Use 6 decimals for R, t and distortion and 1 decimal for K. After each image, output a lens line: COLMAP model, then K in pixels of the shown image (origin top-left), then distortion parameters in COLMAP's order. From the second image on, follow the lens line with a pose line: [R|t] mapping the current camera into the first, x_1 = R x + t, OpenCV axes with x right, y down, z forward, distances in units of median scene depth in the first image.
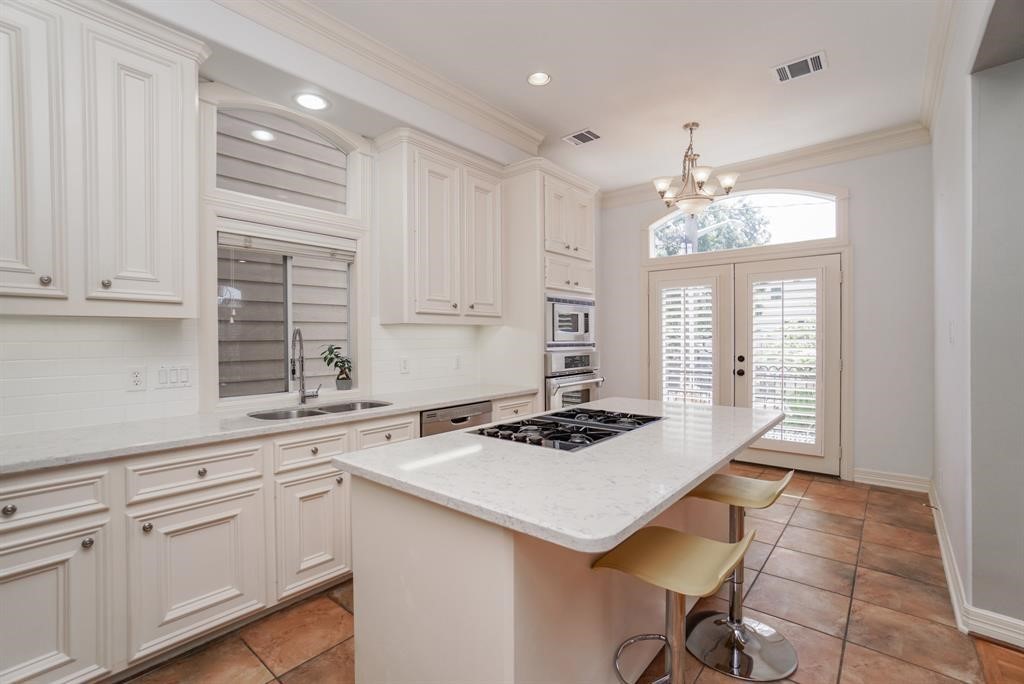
lens RADIAL K [[456.2, 0, 503.6], [0, 456.2, 339.9], [0, 0, 1]] dist [-0.028152, 0.002455]
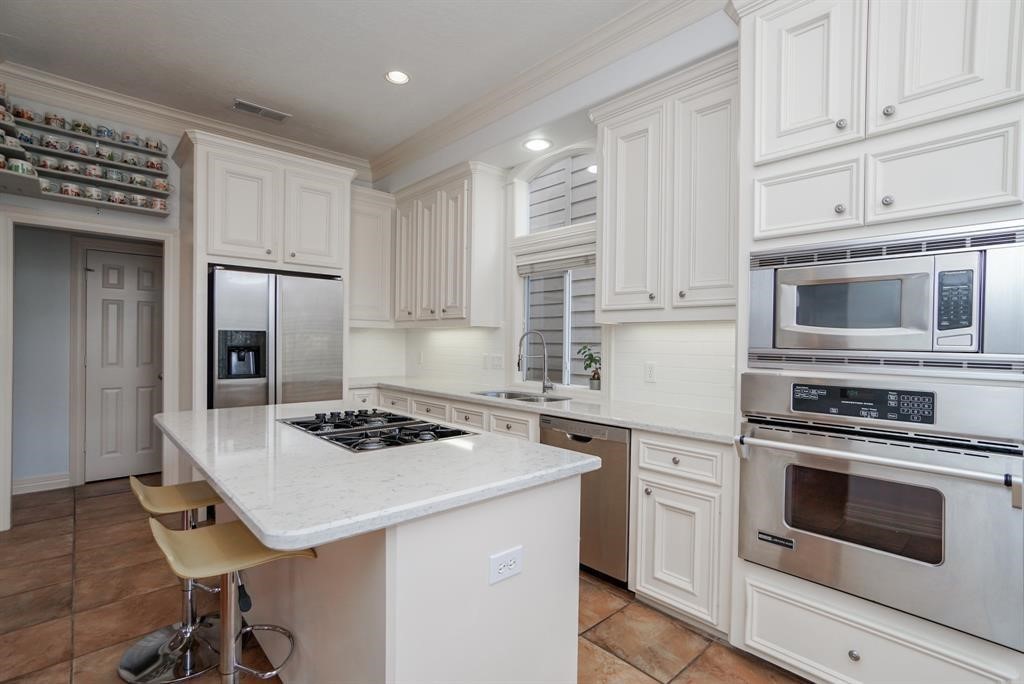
lens RADIAL K [[487.1, 0, 505.2], [0, 487.1, 346.6], [0, 0, 1]] dist [-0.021223, 0.005842]
pose [[-0.117051, 0.010402, -0.993071, 0.646525], [-0.023532, 0.999635, 0.013244, 0.001203], [0.992847, 0.024919, -0.116763, 0.787541]]
